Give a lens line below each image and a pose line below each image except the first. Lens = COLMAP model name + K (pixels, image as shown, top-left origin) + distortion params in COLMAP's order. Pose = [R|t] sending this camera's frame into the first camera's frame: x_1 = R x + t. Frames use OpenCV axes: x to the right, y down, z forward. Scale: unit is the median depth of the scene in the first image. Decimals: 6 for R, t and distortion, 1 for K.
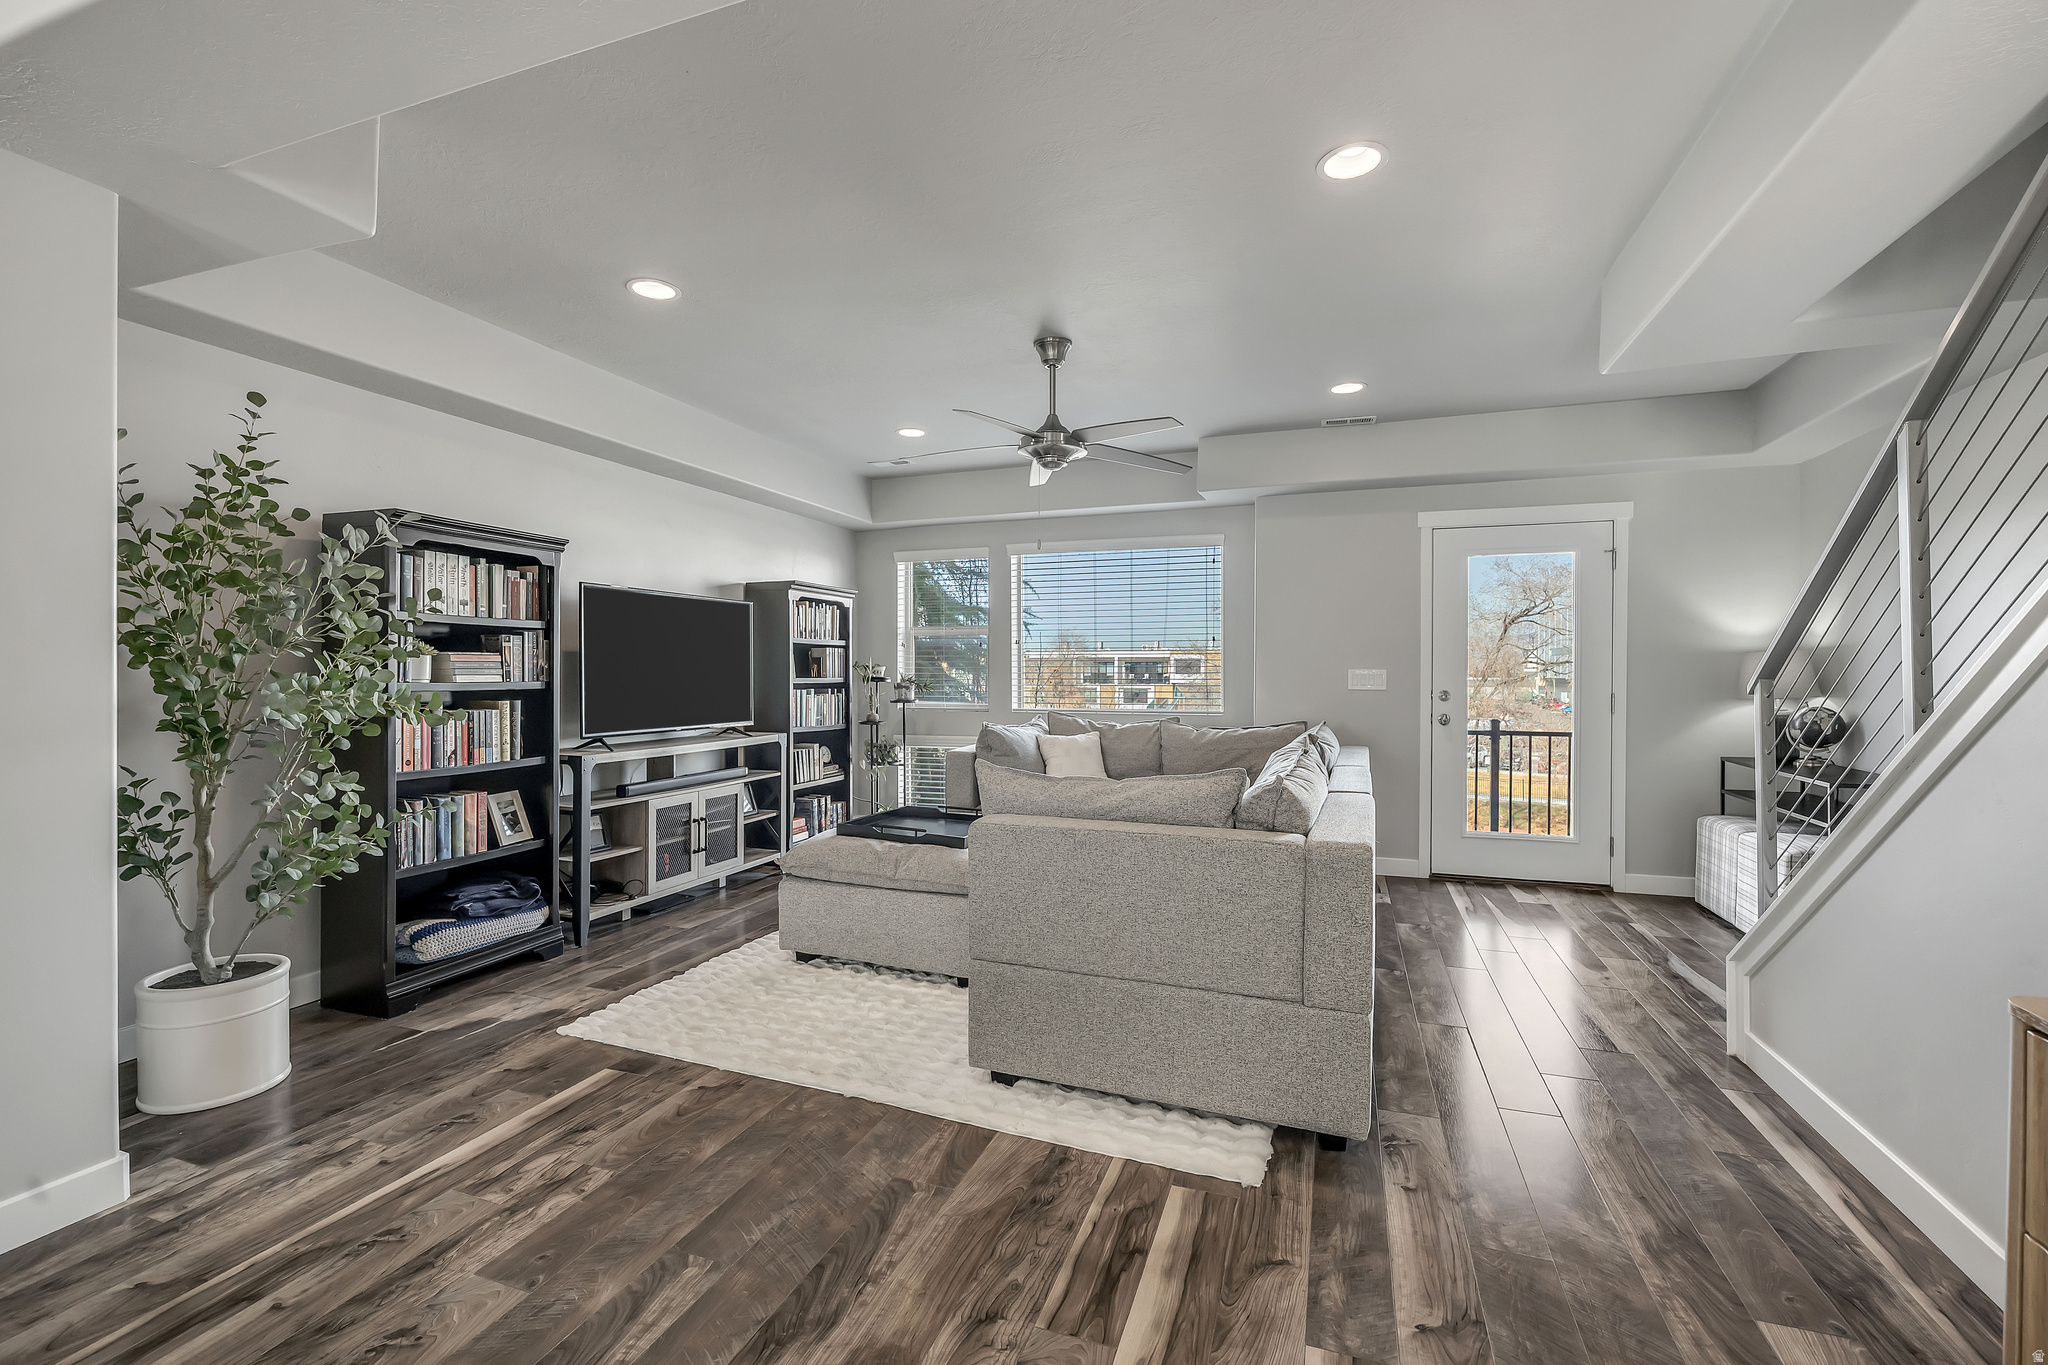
lens RADIAL K [[891.0, 0, 1031.4], [0, 891.0, 677.0], [0, 0, 1]] dist [-0.002122, 0.000529]
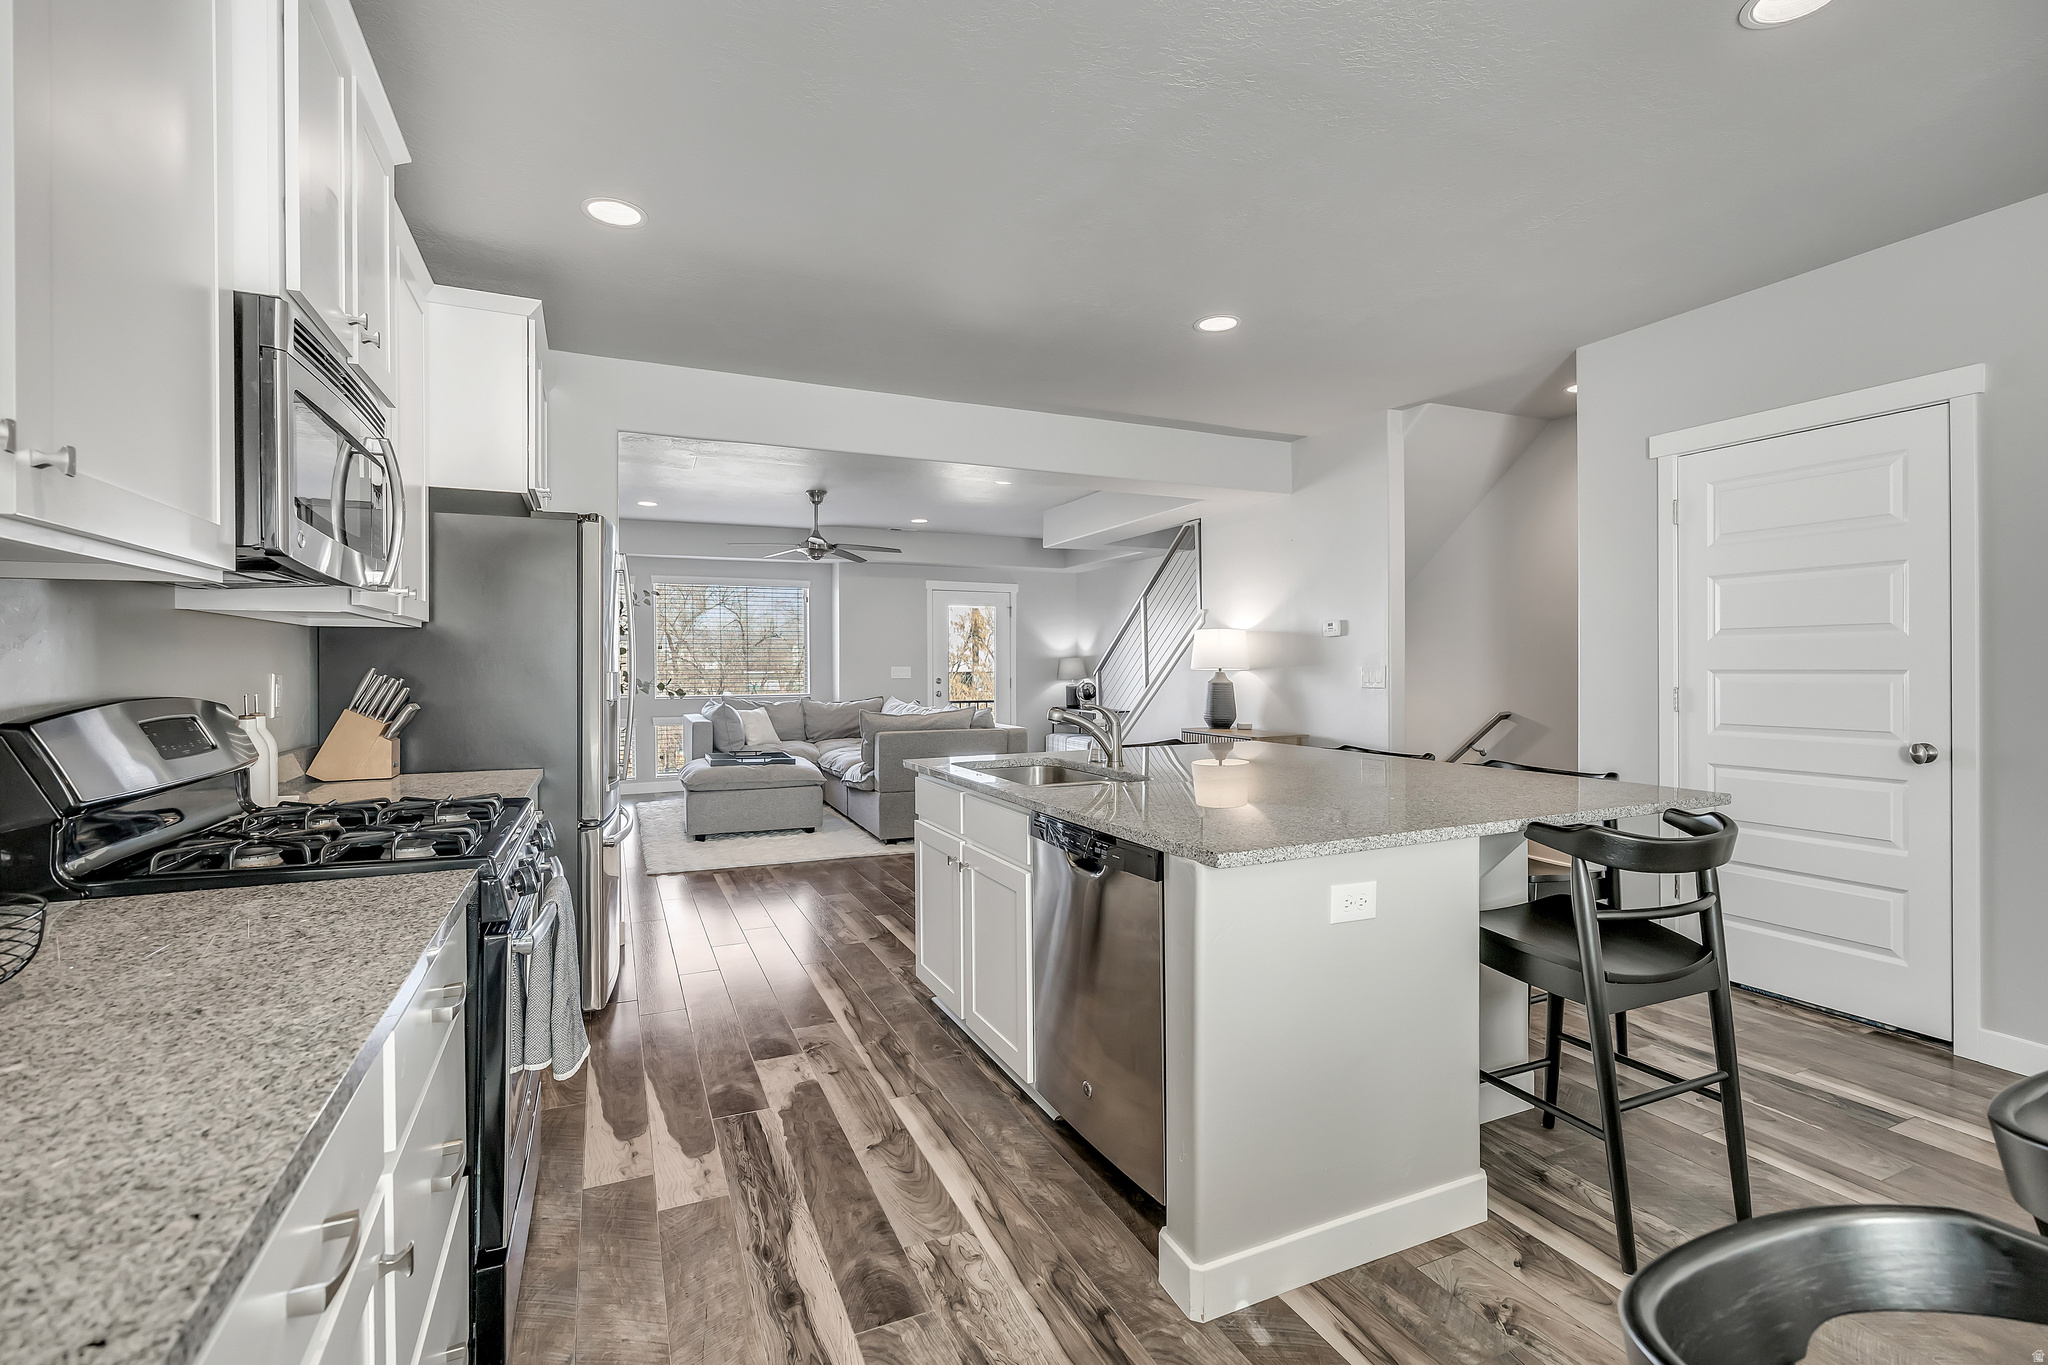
lens RADIAL K [[891.0, 0, 1026.8], [0, 891.0, 676.2], [0, 0, 1]] dist [-0.002122, 0.000529]
pose [[0.725510, -0.010099, 0.688138, -0.613222], [0.005311, 0.999945, 0.009076, -0.003751], [-0.688191, -0.002930, 0.725523, -0.425563]]
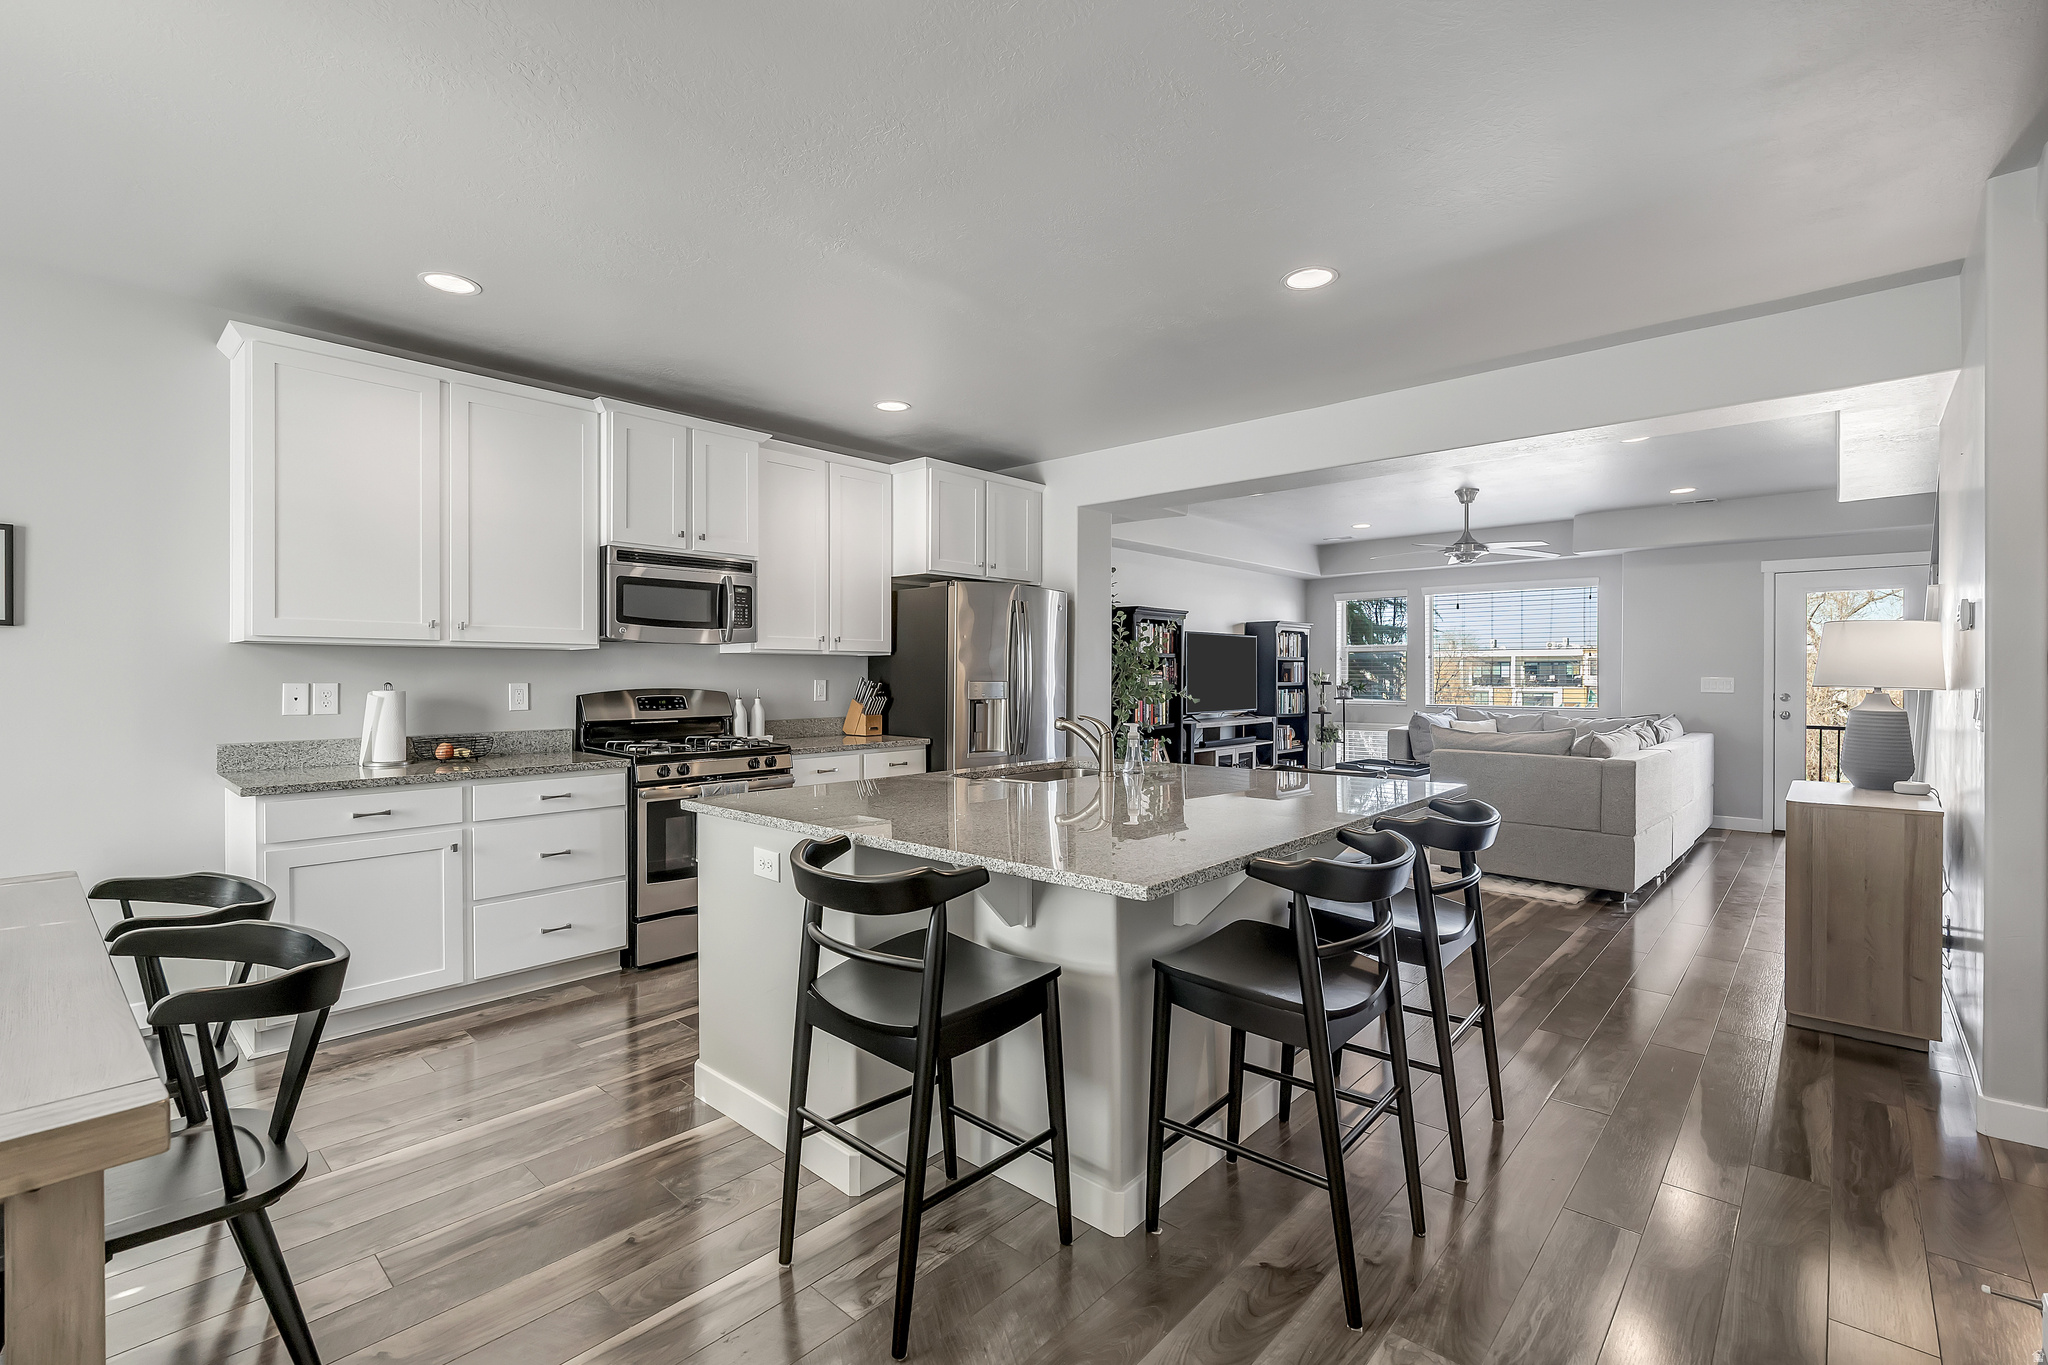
lens RADIAL K [[891.0, 0, 1037.7], [0, 891.0, 675.8], [0, 0, 1]] dist [-0.002122, 0.000529]
pose [[0.922783, 0.001760, -0.385316, -0.051482], [-0.002607, 0.999995, -0.001676, -0.006153], [0.385312, 0.002551, 0.922783, -0.600970]]
